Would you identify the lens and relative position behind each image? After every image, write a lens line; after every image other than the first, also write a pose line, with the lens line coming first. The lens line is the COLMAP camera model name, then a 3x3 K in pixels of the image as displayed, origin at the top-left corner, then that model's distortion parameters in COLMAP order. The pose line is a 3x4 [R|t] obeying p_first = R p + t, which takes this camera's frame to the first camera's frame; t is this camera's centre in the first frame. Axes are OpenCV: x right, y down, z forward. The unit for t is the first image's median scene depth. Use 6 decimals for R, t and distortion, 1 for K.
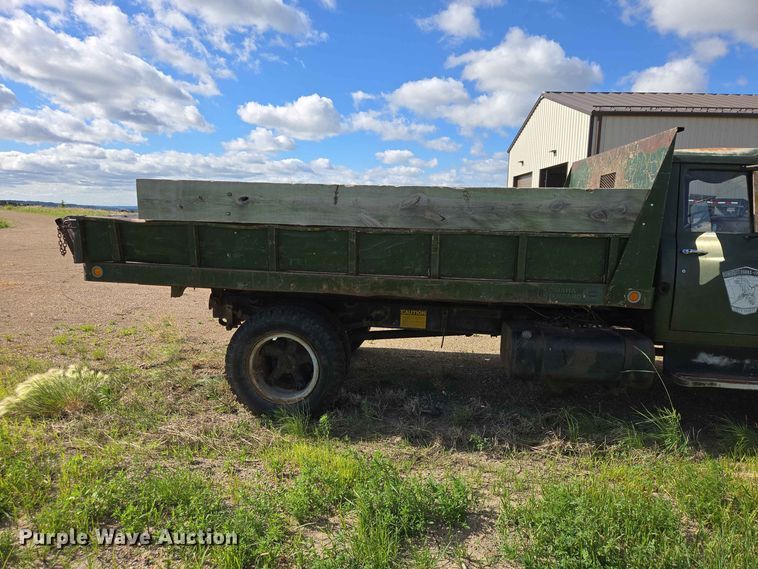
lens RADIAL K [[501.9, 0, 375.2], [0, 501.9, 281.2], [0, 0, 1]] dist [0.067142, -0.045970]
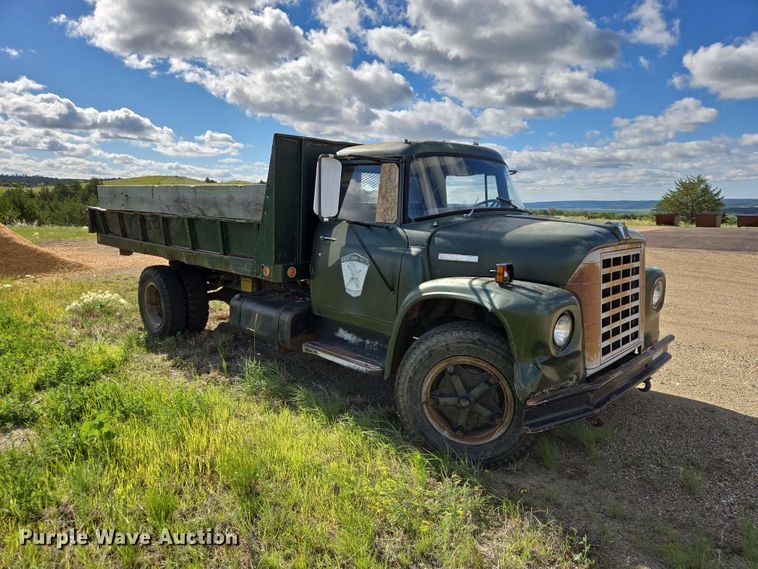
lens RADIAL K [[509.0, 0, 367.4], [0, 509.0, 307.9], [0, 0, 1]] dist [0.038667, -0.017777]
pose [[0.785631, 0.116742, -0.607582, 1.395536], [-0.081484, 0.993006, 0.085435, -0.007164], [0.613306, -0.017612, 0.789649, 0.151176]]
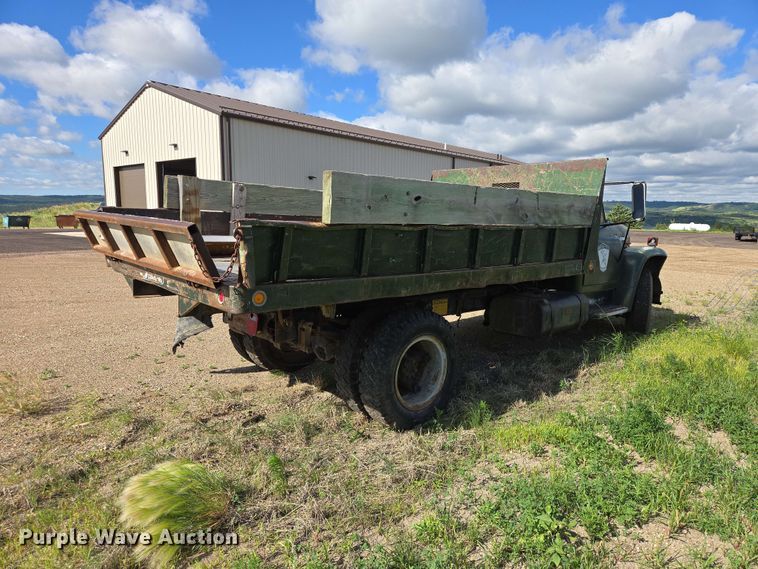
lens RADIAL K [[501.9, 0, 363.4], [0, 501.9, 283.3], [0, 0, 1]] dist [0.067142, -0.045970]
pose [[0.675322, -0.109587, 0.729336, -1.011550], [0.098021, 0.993463, 0.058511, -0.070246], [-0.730981, 0.031977, 0.681649, 0.437541]]
